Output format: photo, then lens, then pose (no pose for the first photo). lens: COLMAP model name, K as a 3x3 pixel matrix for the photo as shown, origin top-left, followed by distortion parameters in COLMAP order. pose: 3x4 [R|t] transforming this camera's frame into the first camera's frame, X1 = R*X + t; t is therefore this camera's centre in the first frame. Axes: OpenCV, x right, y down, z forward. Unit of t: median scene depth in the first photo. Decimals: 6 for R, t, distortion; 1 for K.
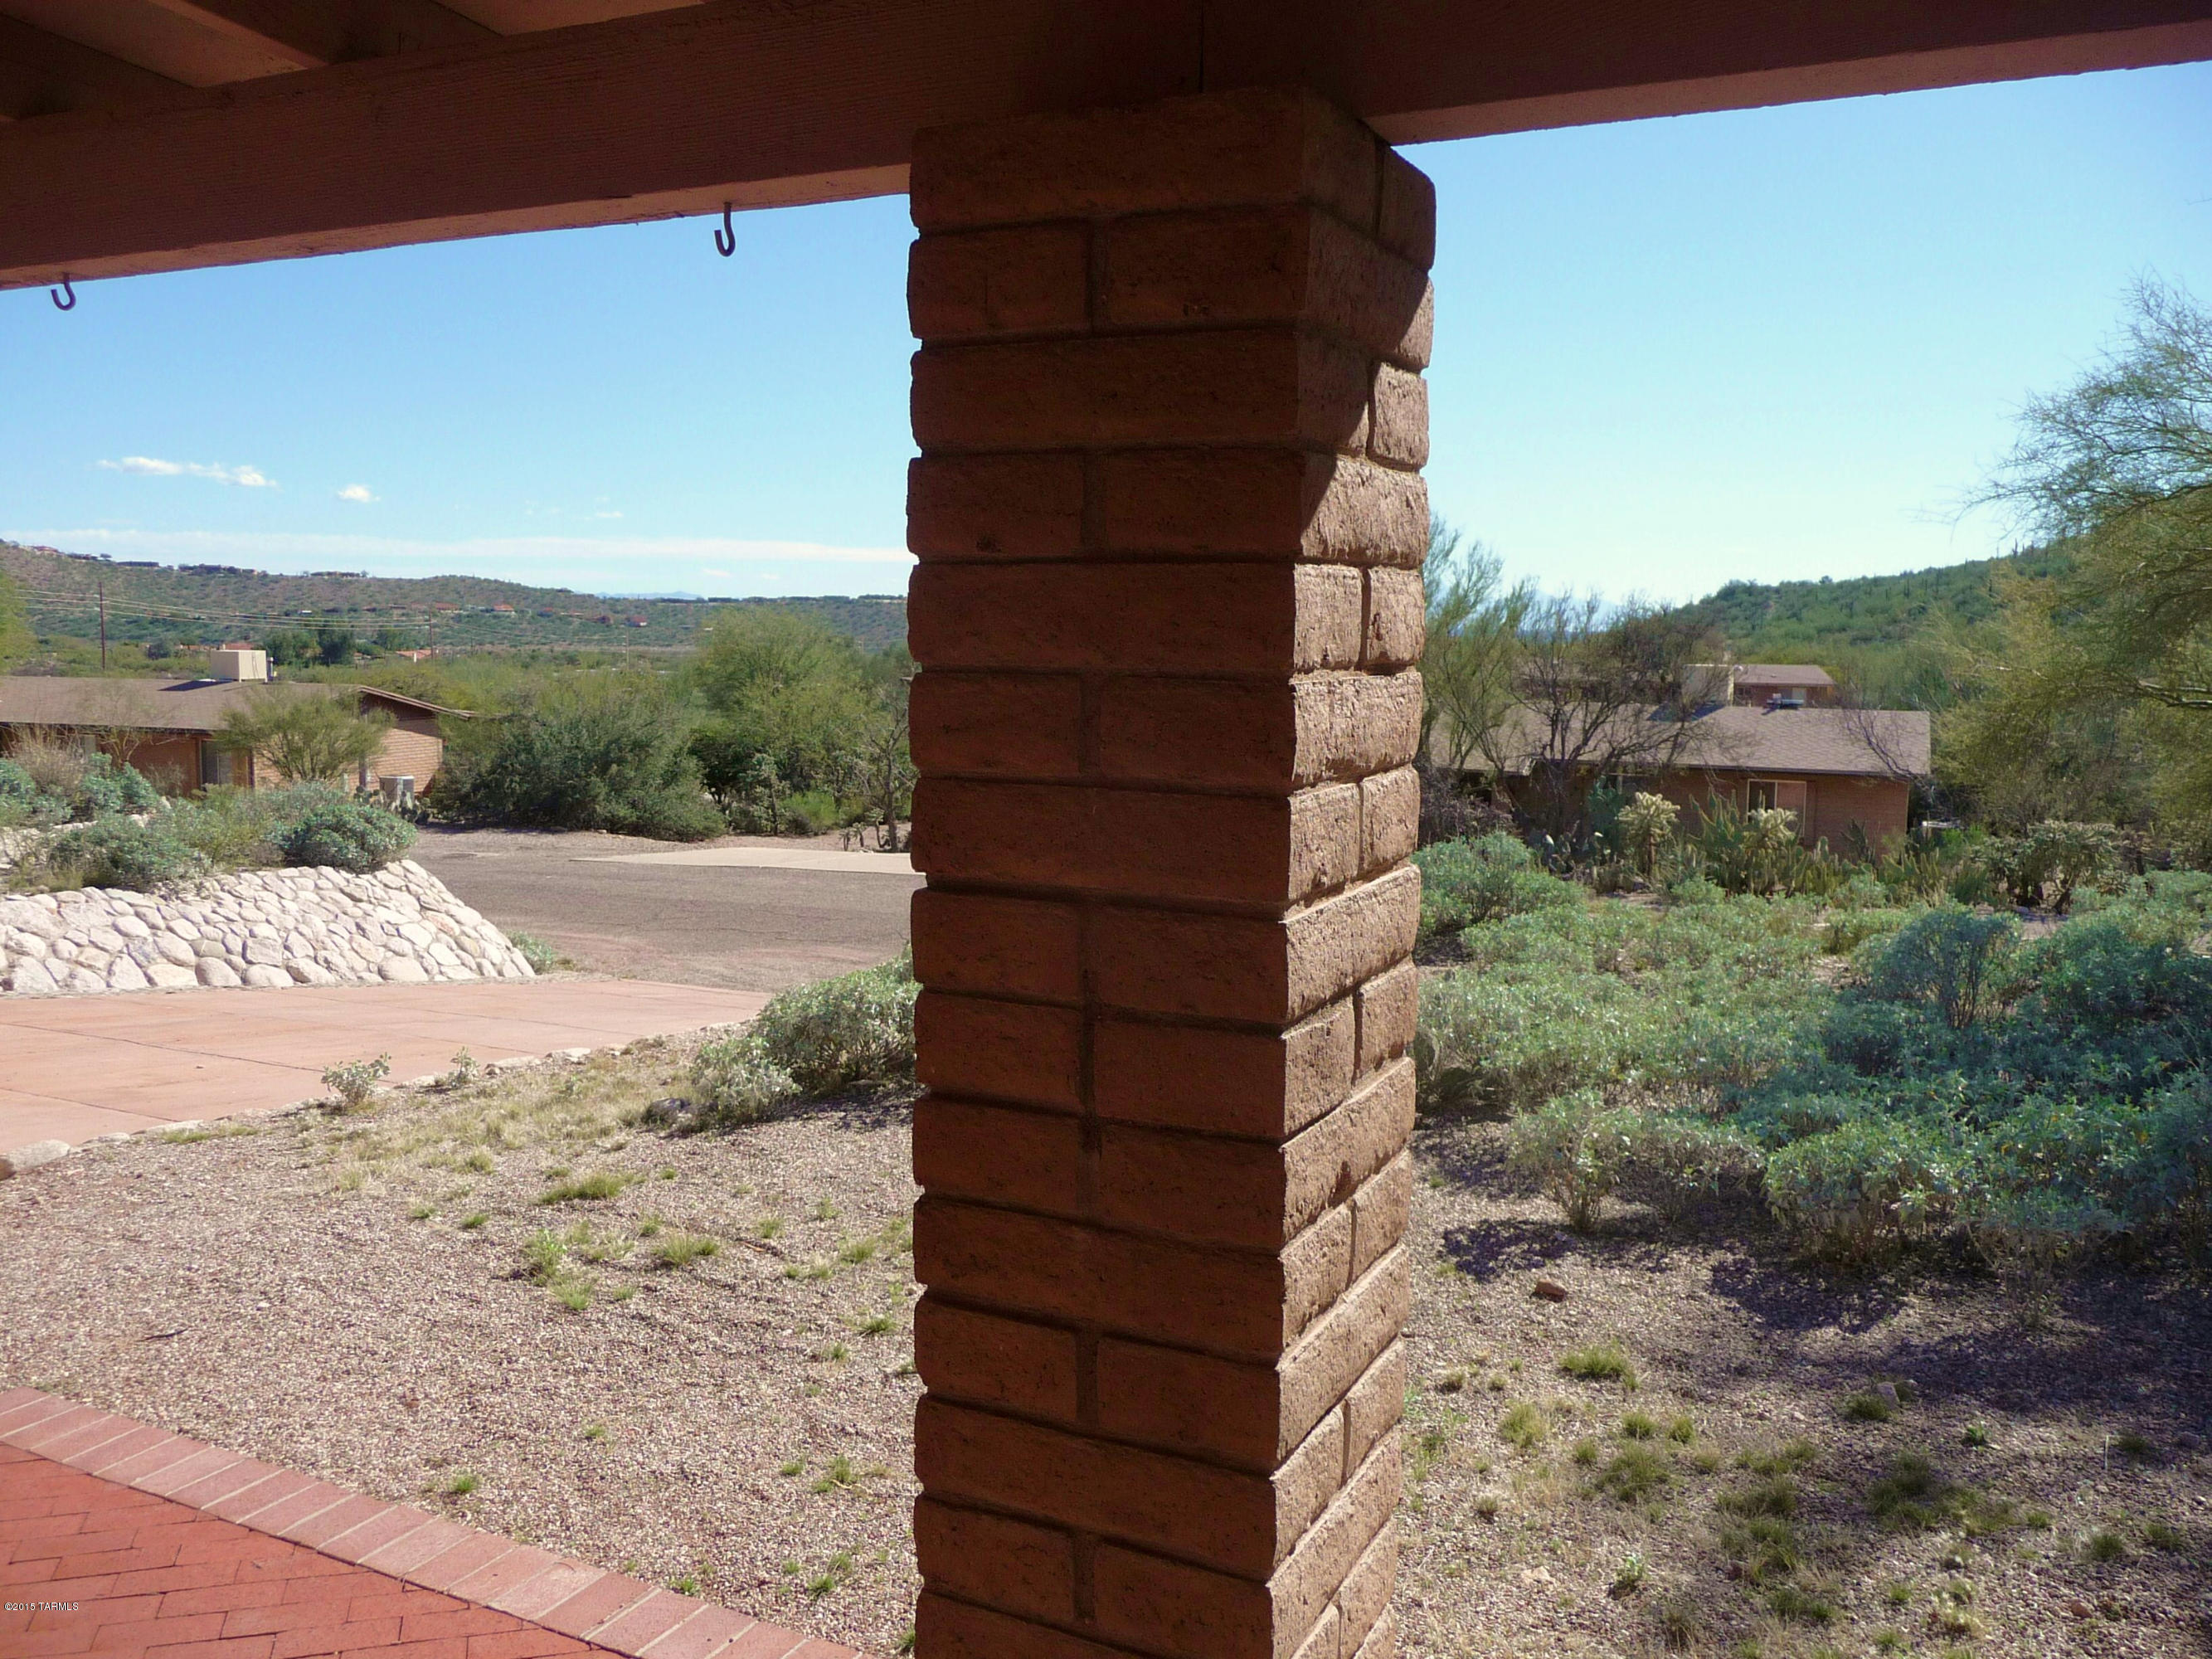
lens RADIAL K [[1797.5, 0, 1106.0], [0, 1797.5, 829.5], [0, 0, 1]] dist [-0.045496, 0.044855]
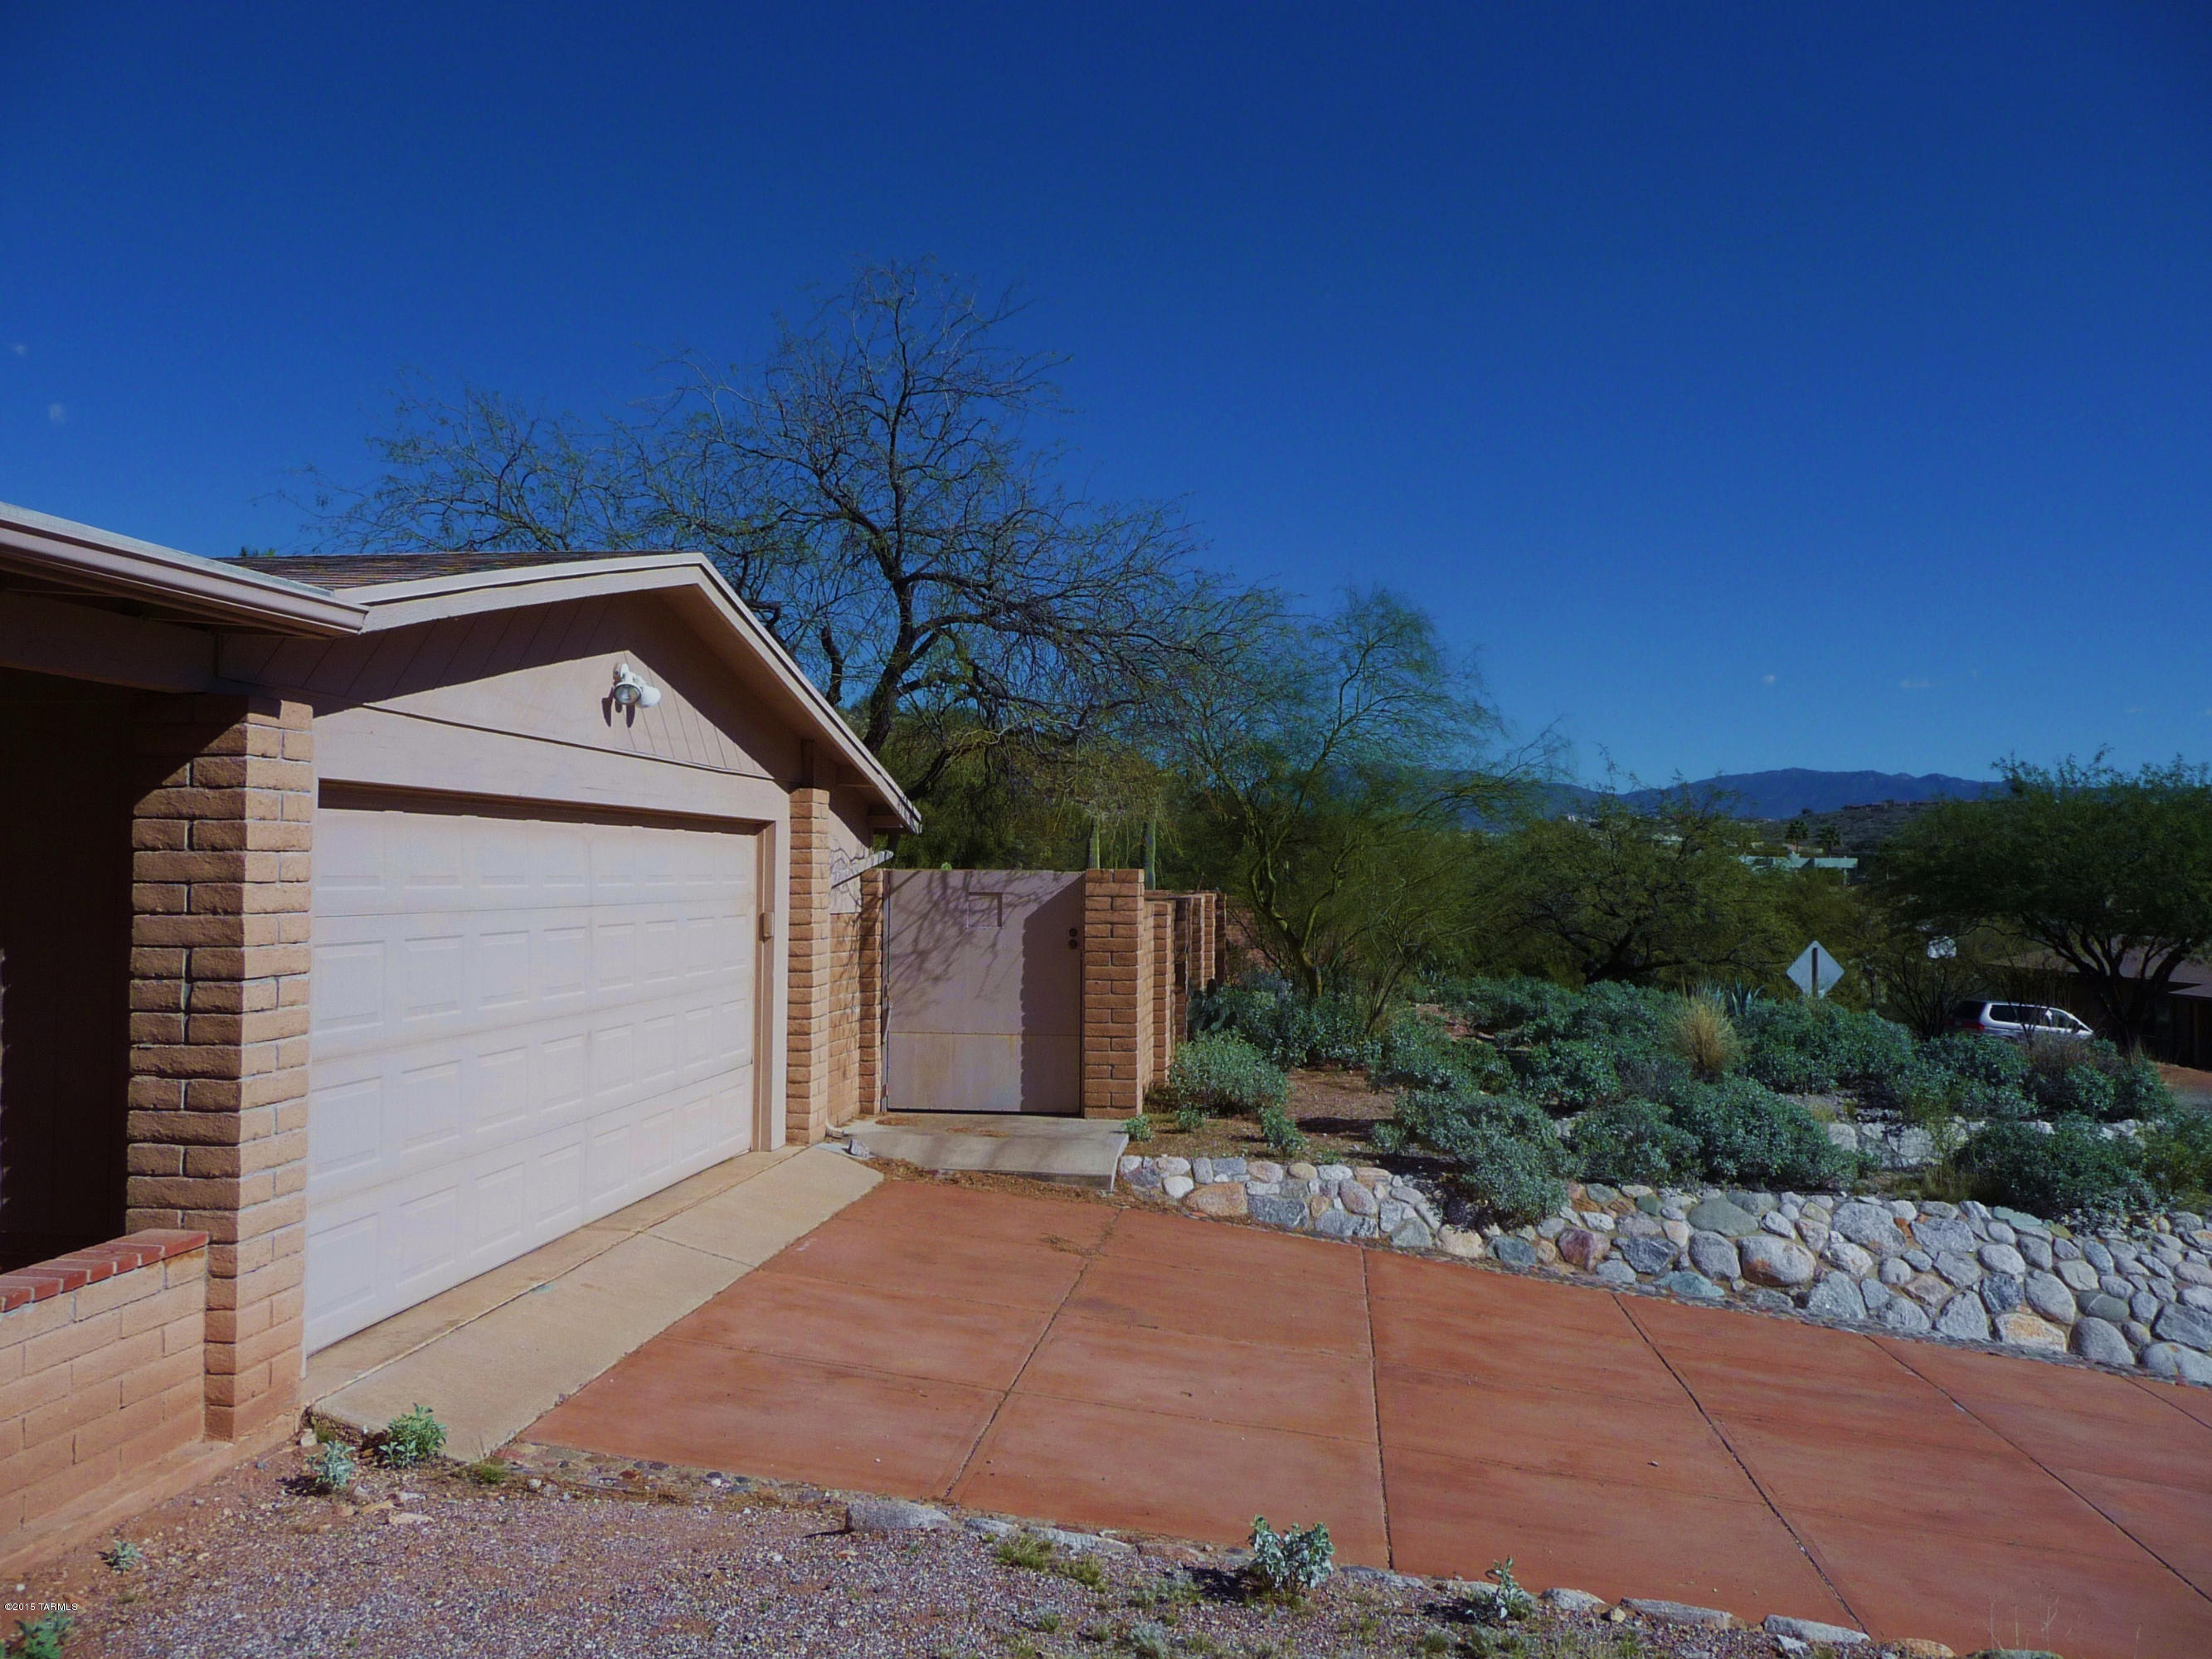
lens RADIAL K [[1797.5, 0, 1106.0], [0, 1797.5, 829.5], [0, 0, 1]] dist [-0.045496, 0.044855]
pose [[0.311328, -0.043946, -0.949286, 0.095235], [-0.102573, 0.991540, -0.079542, -0.031816], [0.944751, 0.122134, 0.304186, 0.352990]]
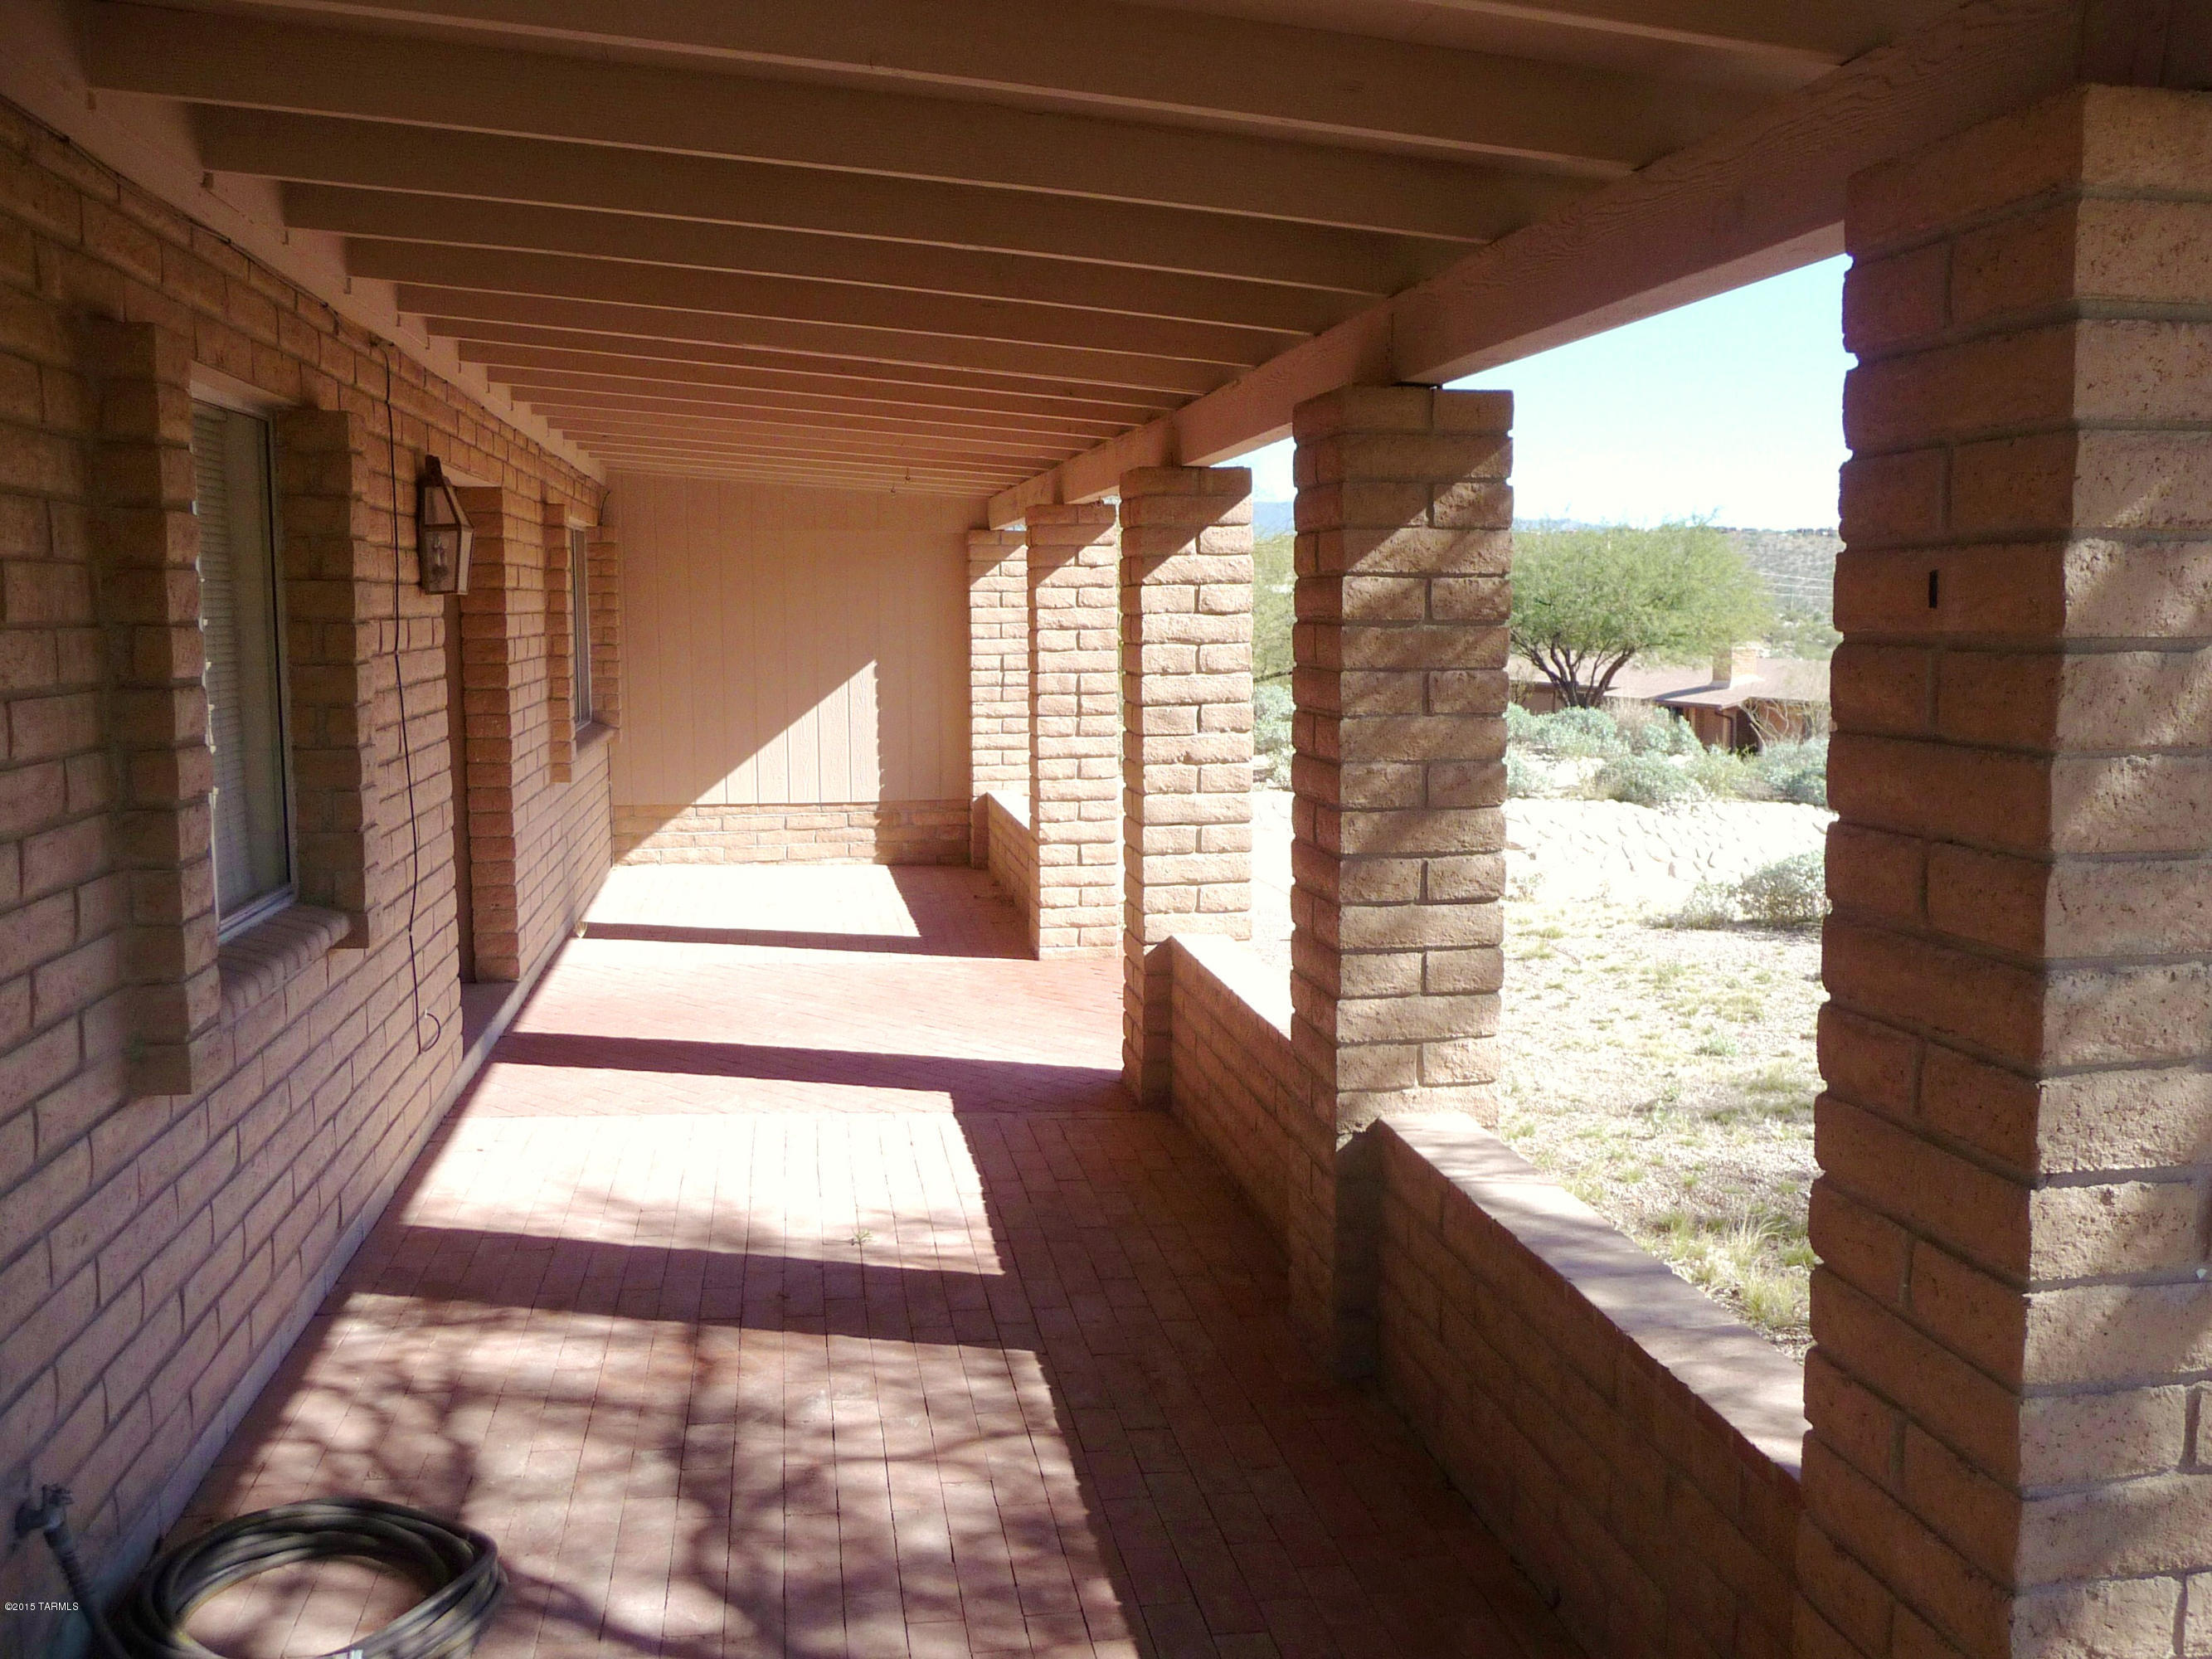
lens RADIAL K [[1797.5, 0, 1106.0], [0, 1797.5, 829.5], [0, 0, 1]] dist [-0.045496, 0.044855]
pose [[0.576776, 0.076439, -0.813318, 0.353380], [-0.071602, 0.996511, 0.042878, 0.023644], [0.813759, 0.033504, 0.580237, -0.143895]]
